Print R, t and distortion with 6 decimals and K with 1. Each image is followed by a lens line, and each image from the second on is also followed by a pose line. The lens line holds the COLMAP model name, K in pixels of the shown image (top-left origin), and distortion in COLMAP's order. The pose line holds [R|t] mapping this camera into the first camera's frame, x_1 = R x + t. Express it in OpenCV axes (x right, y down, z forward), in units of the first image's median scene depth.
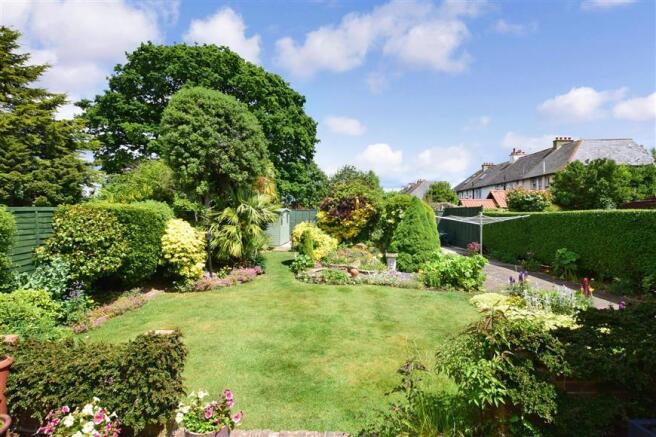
lens RADIAL K [[301.1, 0, 330.2], [0, 301.1, 214.7], [0, 0, 1]] dist [-0.022349, 0.000781]
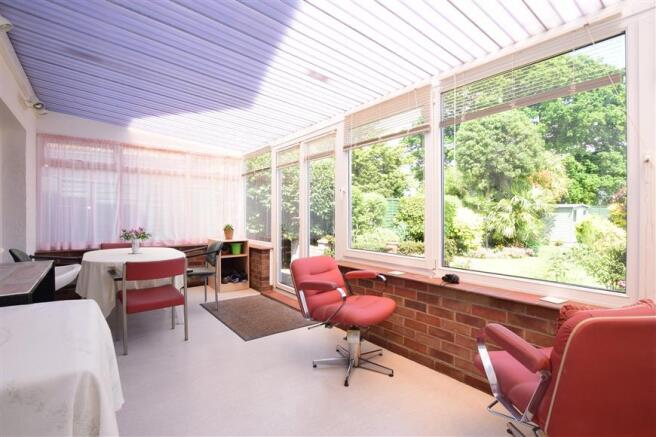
lens RADIAL K [[301.1, 0, 329.7], [0, 301.1, 218.4], [0, 0, 1]] dist [-0.022349, 0.000781]
pose [[0.603781, 0.024161, -0.796784, 0.228768], [-0.022778, 0.999655, 0.013052, 0.059604], [0.796824, 0.010269, 0.604124, -0.352433]]
